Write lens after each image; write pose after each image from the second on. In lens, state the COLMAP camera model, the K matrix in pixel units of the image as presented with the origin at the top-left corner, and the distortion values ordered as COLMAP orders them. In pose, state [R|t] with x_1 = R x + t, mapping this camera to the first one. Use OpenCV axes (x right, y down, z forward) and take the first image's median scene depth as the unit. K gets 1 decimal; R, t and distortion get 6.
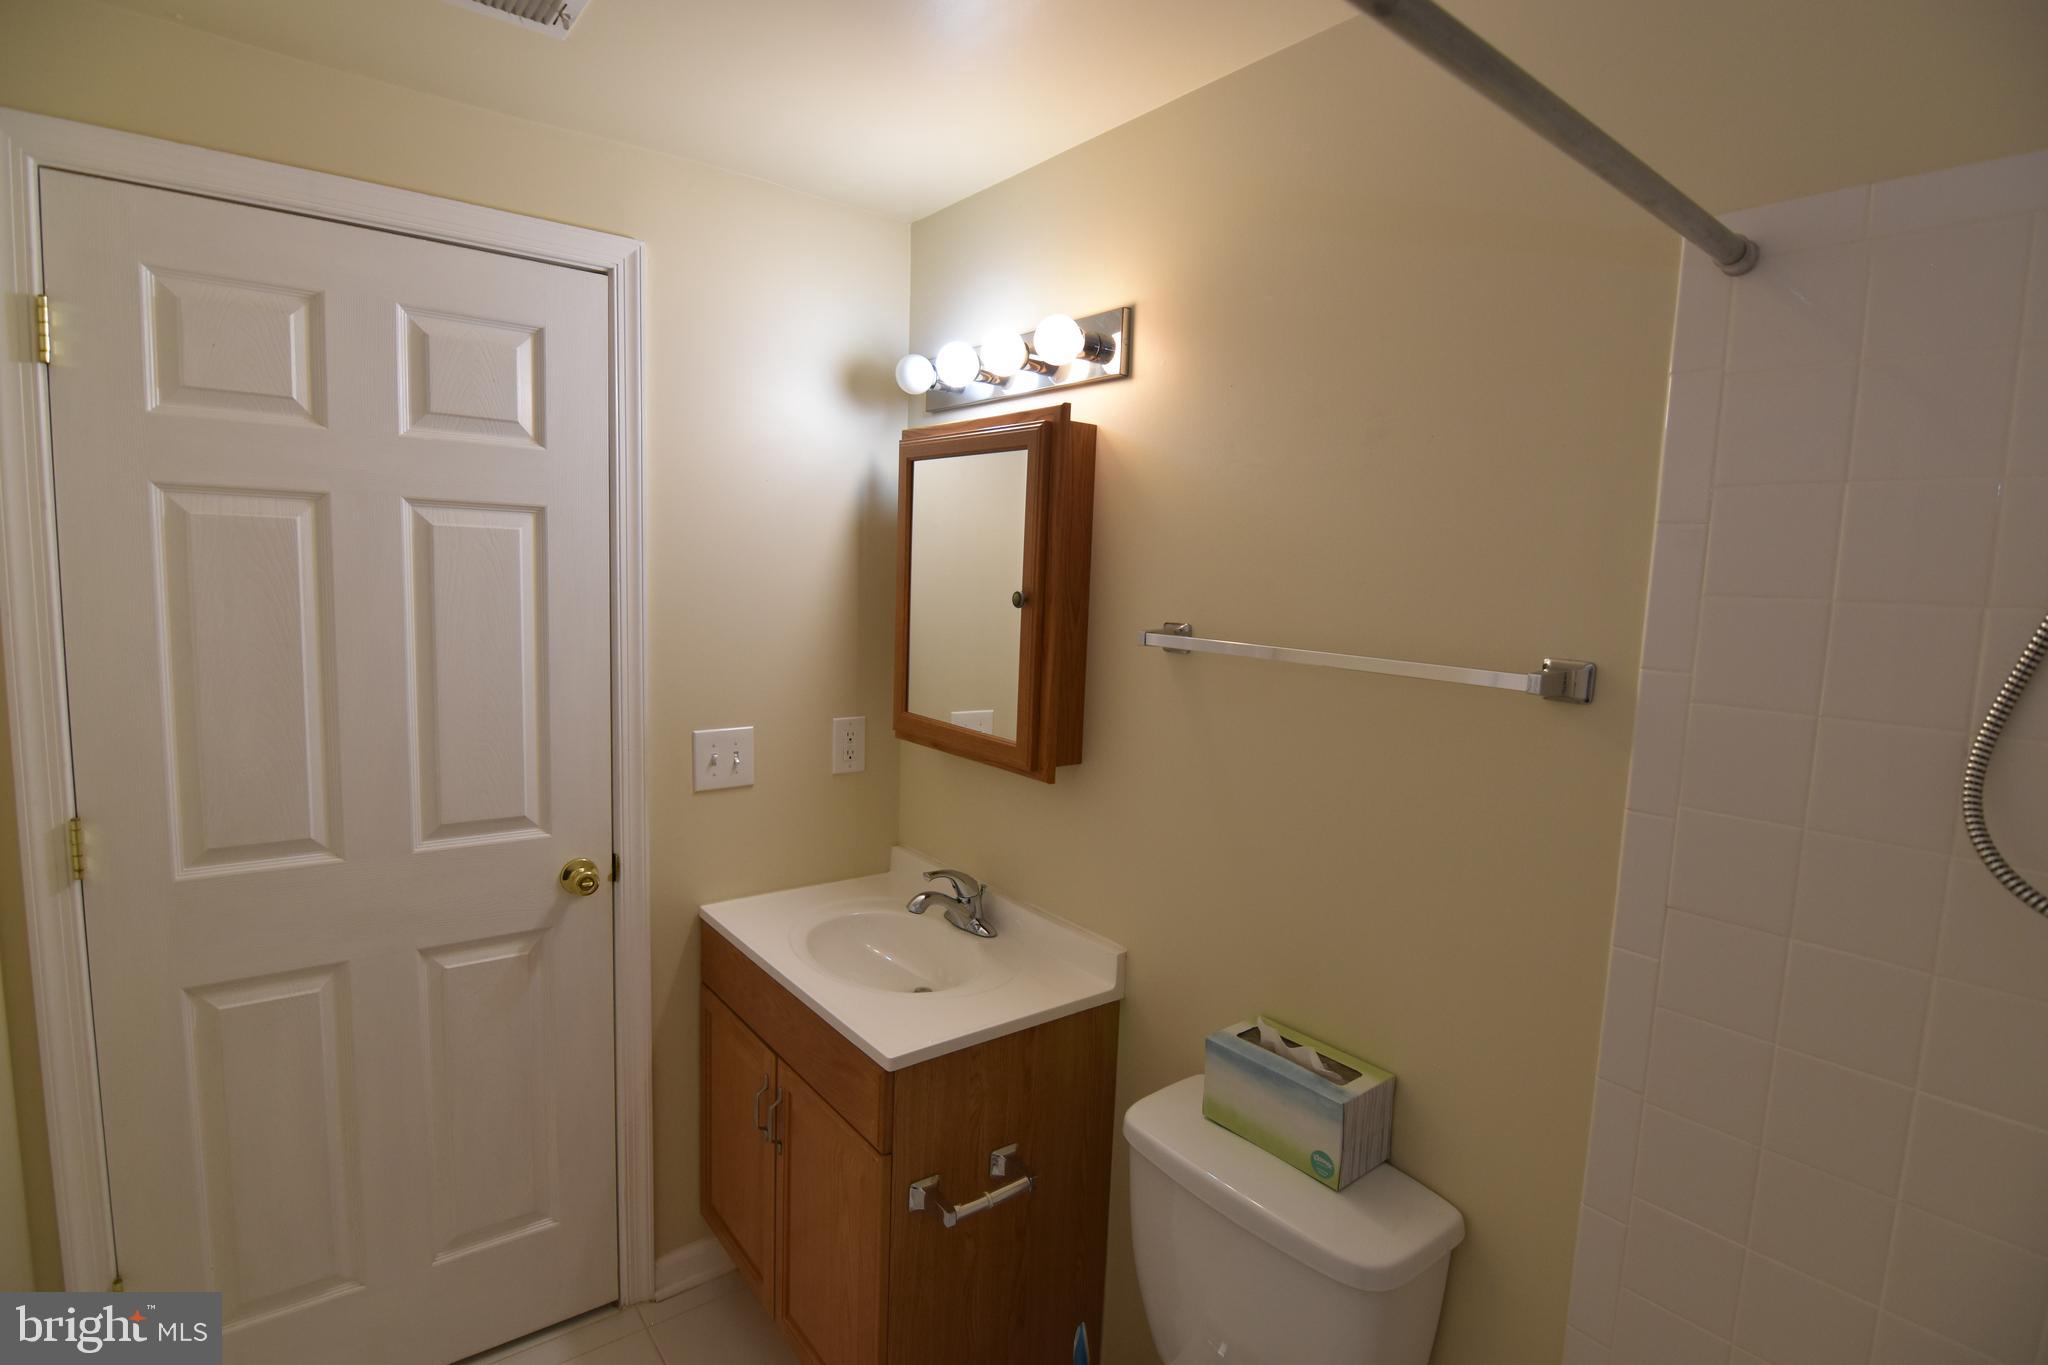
lens RADIAL K [[1012.9, 0, 1024.0], [0, 1012.9, 682.5], [0, 0, 1]] dist [-0.000116, -0.000630]
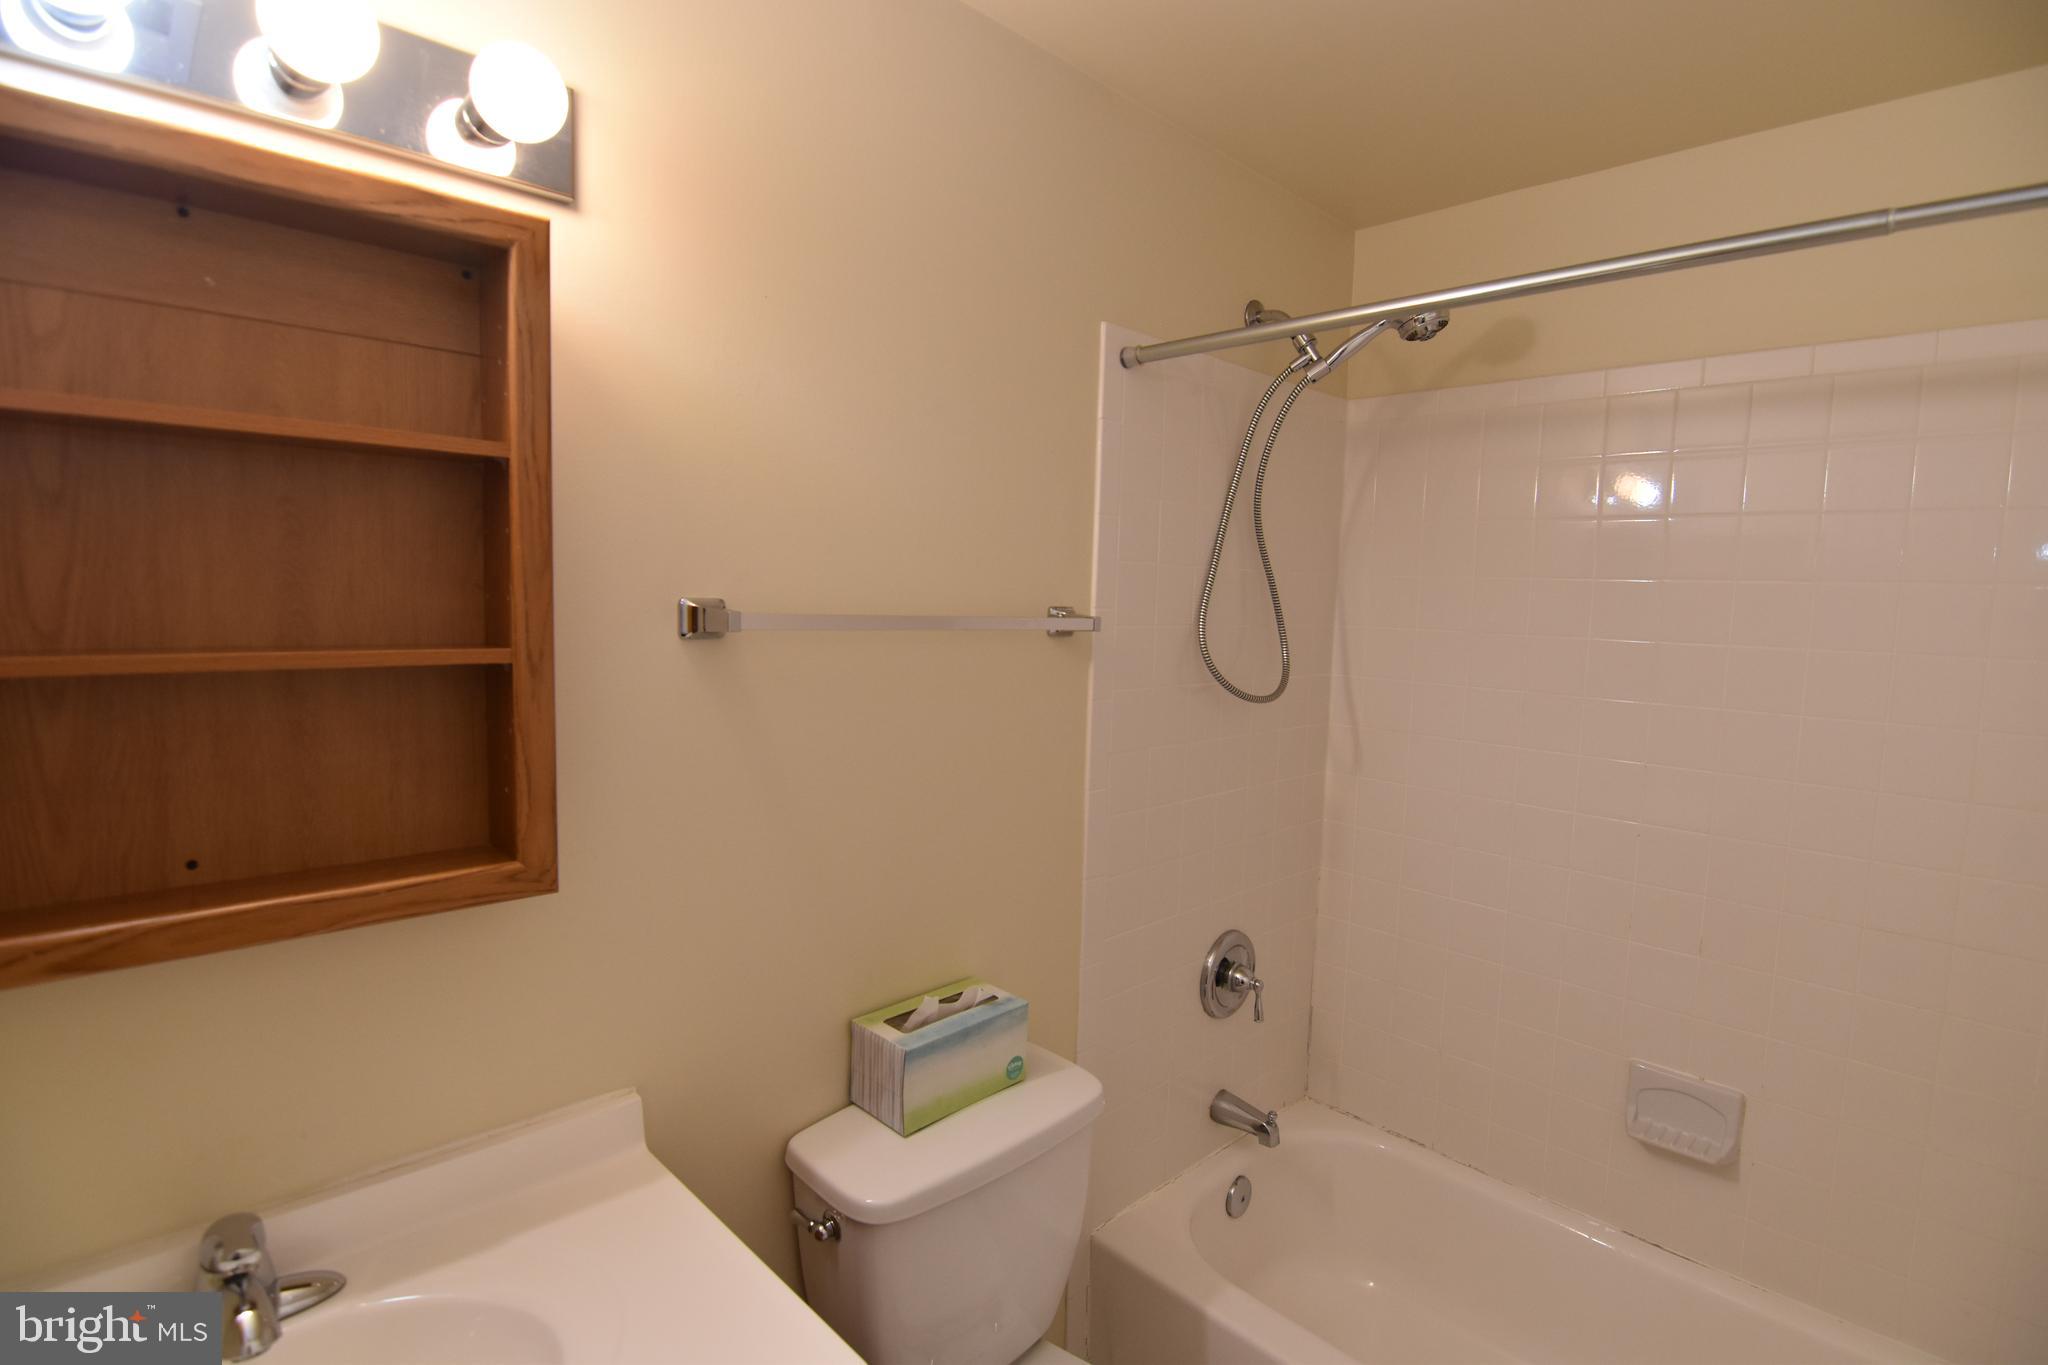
lens RADIAL K [[1012.9, 0, 1024.0], [0, 1012.9, 682.5], [0, 0, 1]] dist [-0.000116, -0.000630]
pose [[-0.104625, -0.145194, 0.983856, -0.701876], [0.078822, 0.984963, 0.153739, -0.110238], [-0.991383, 0.093635, -0.091607, 0.983391]]
